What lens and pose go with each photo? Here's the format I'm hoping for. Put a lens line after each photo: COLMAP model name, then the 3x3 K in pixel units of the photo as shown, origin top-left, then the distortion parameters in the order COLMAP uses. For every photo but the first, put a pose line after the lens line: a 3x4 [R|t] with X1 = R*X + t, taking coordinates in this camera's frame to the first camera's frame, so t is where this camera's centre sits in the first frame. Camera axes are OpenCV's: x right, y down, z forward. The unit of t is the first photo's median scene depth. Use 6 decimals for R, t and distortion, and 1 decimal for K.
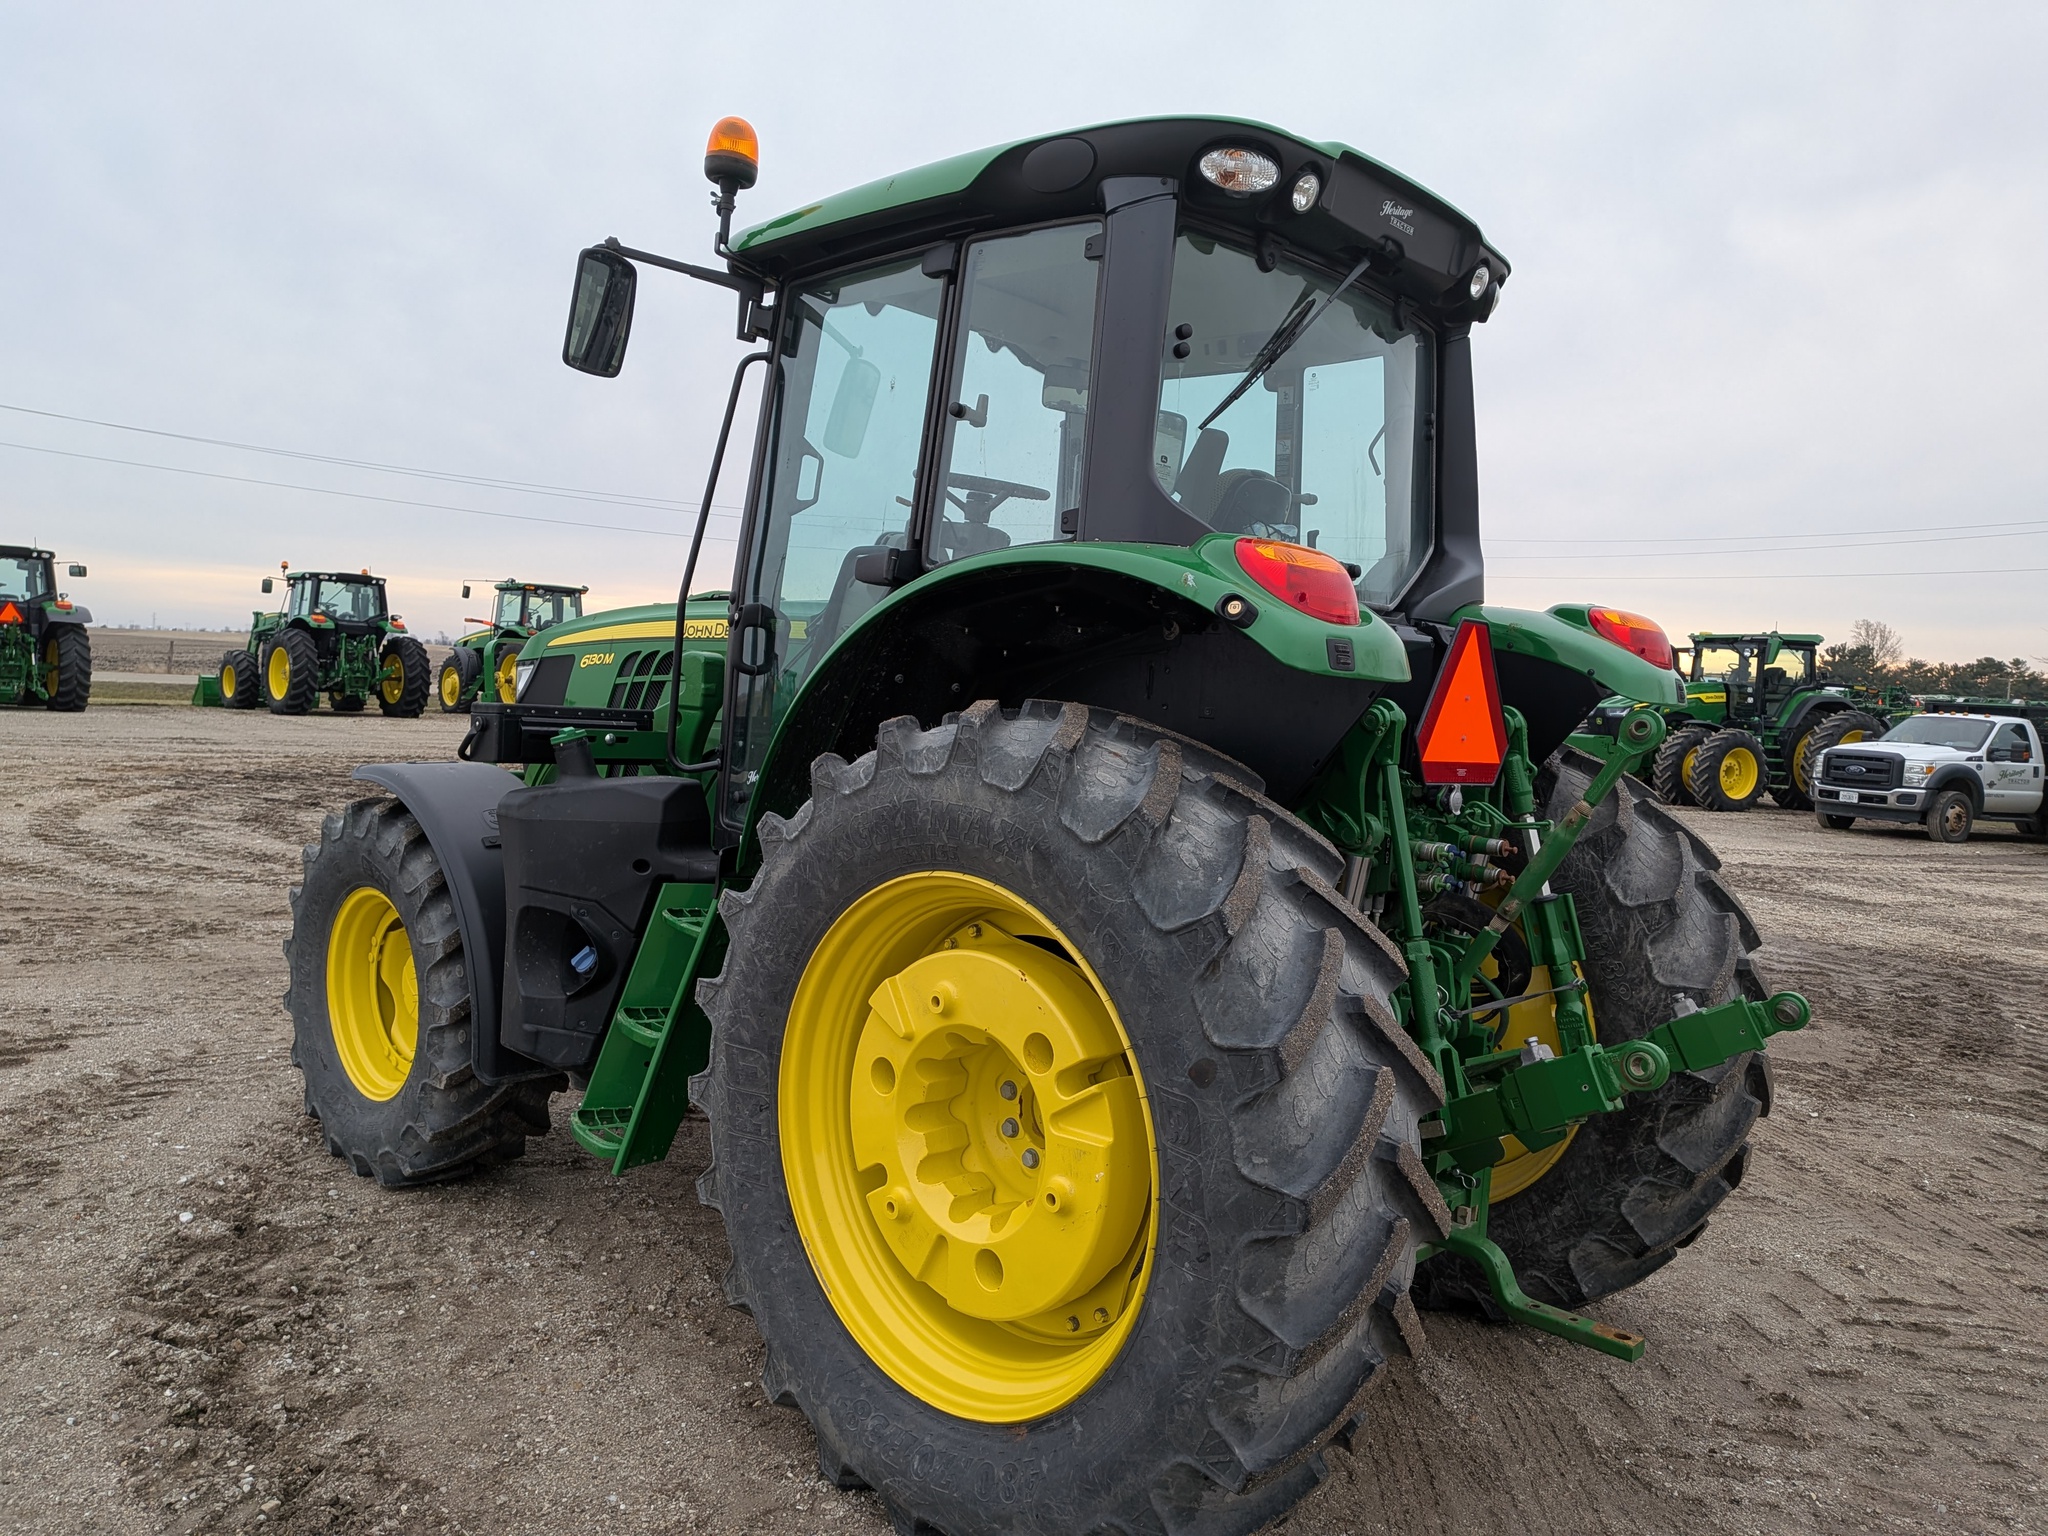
lens RADIAL K [[1466.4, 0, 998.7], [0, 1466.4, 772.9], [0, 0, 1]] dist [0.095652, -0.152894]
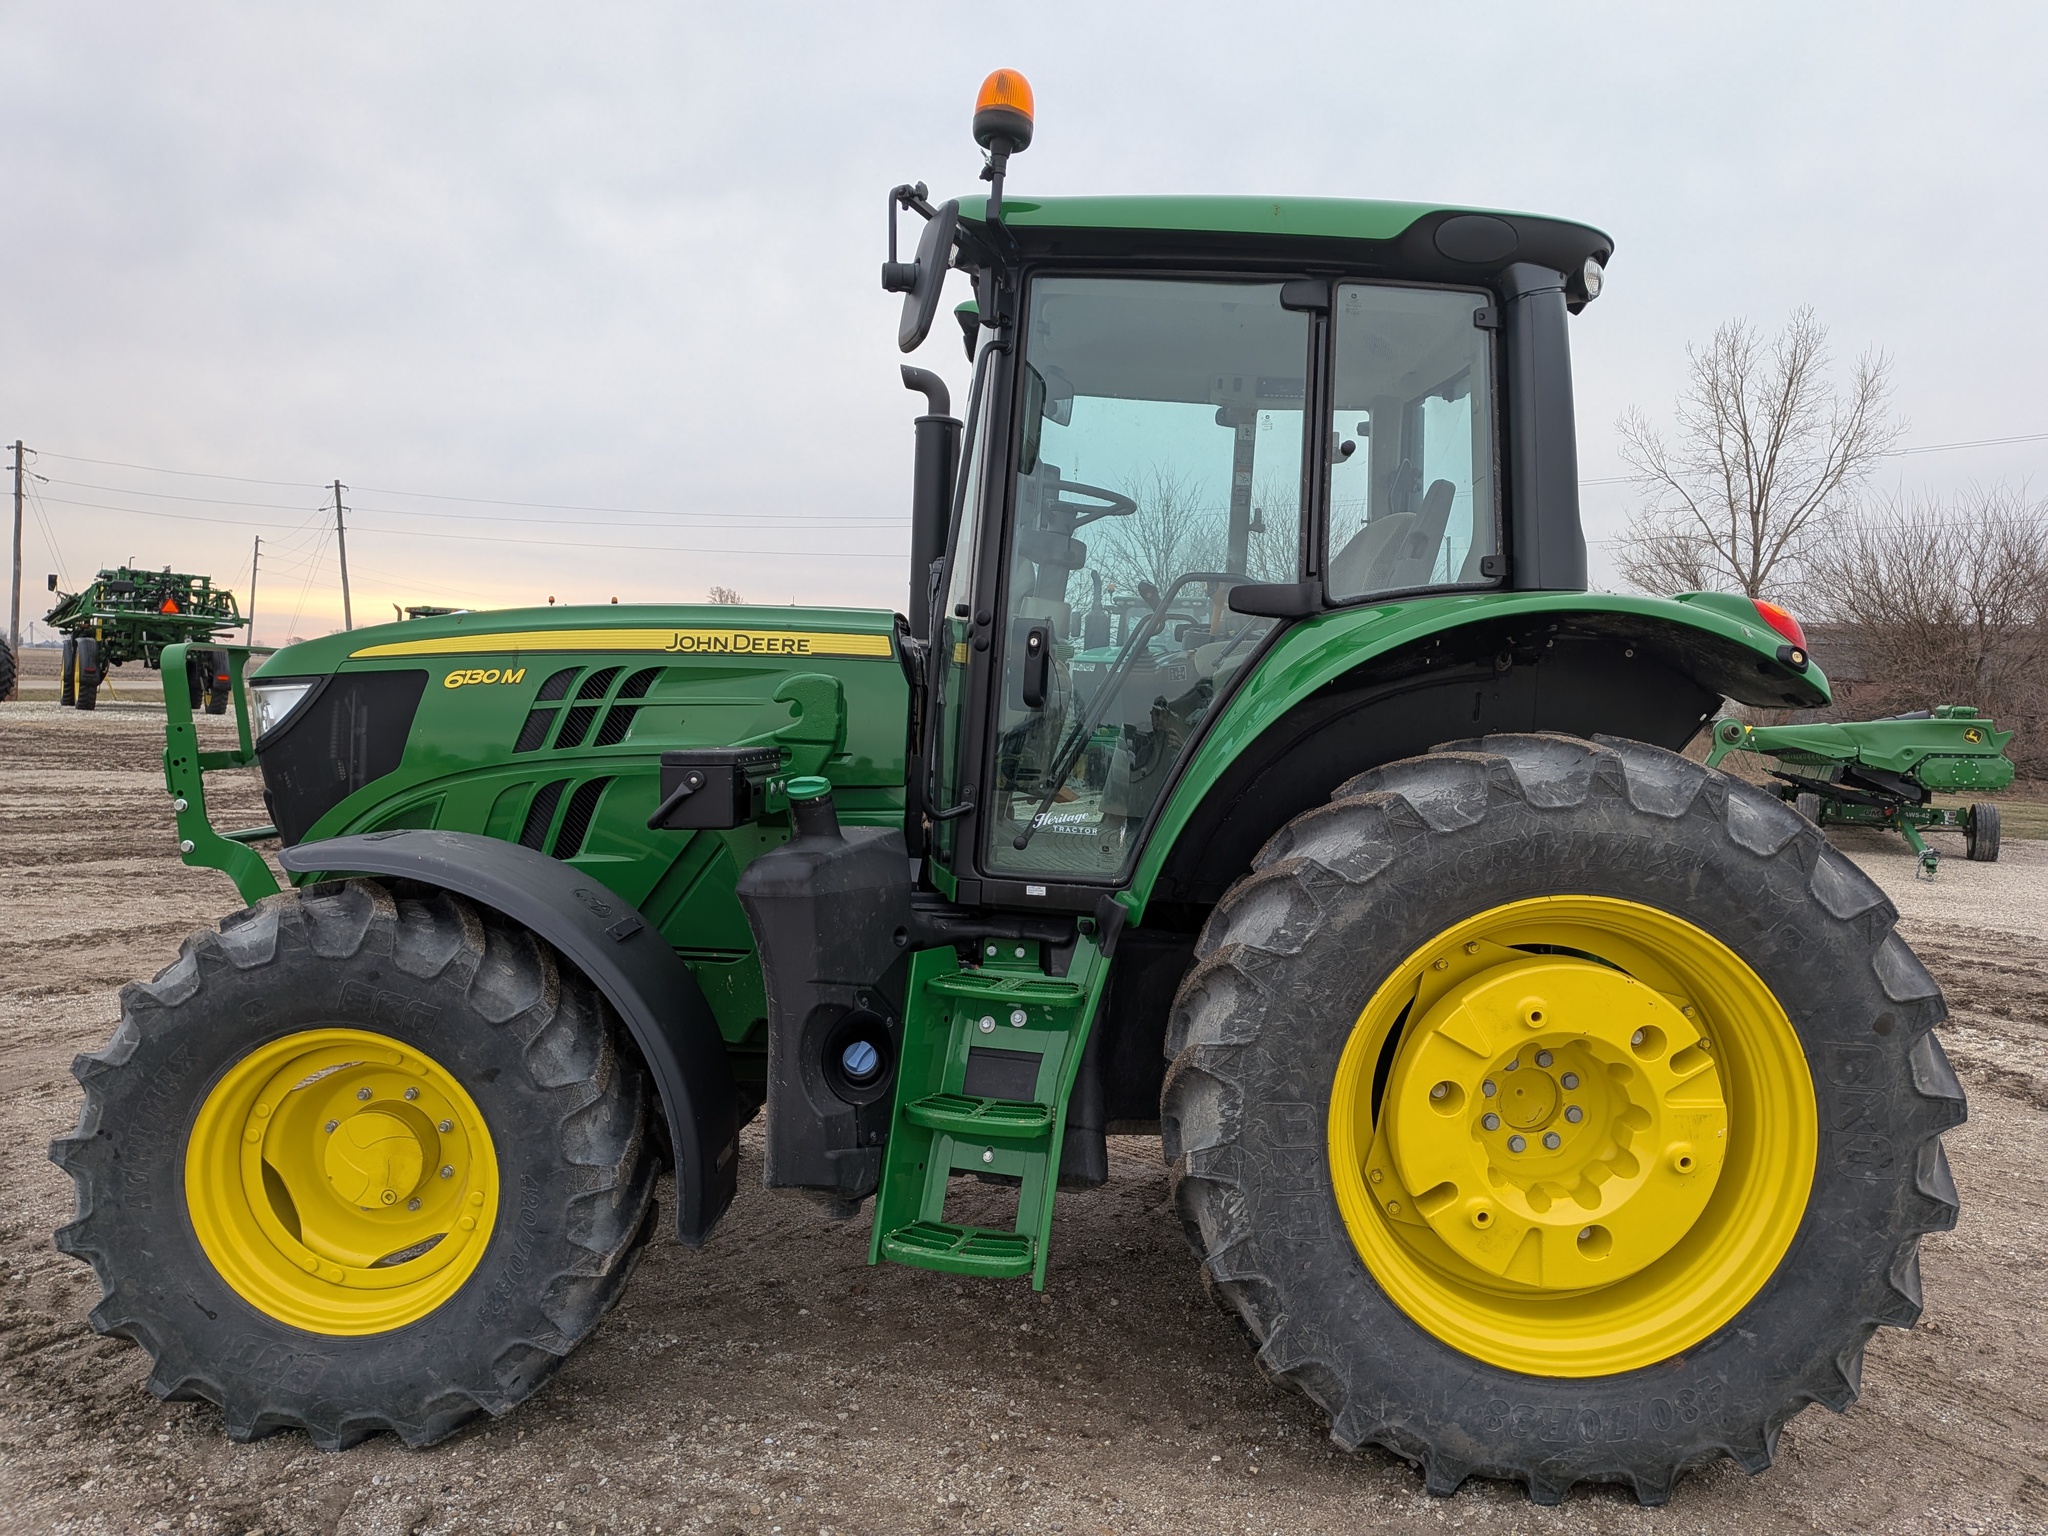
lens RADIAL K [[1471.1, 0, 1062.2], [0, 1471.1, 780.1], [0, 0, 1]] dist [0.090278, -0.161455]
pose [[0.722408, -0.065204, 0.688386, -1.015015], [0.044264, 0.997863, 0.048066, -0.083833], [-0.690049, -0.004252, 0.723750, 0.444645]]
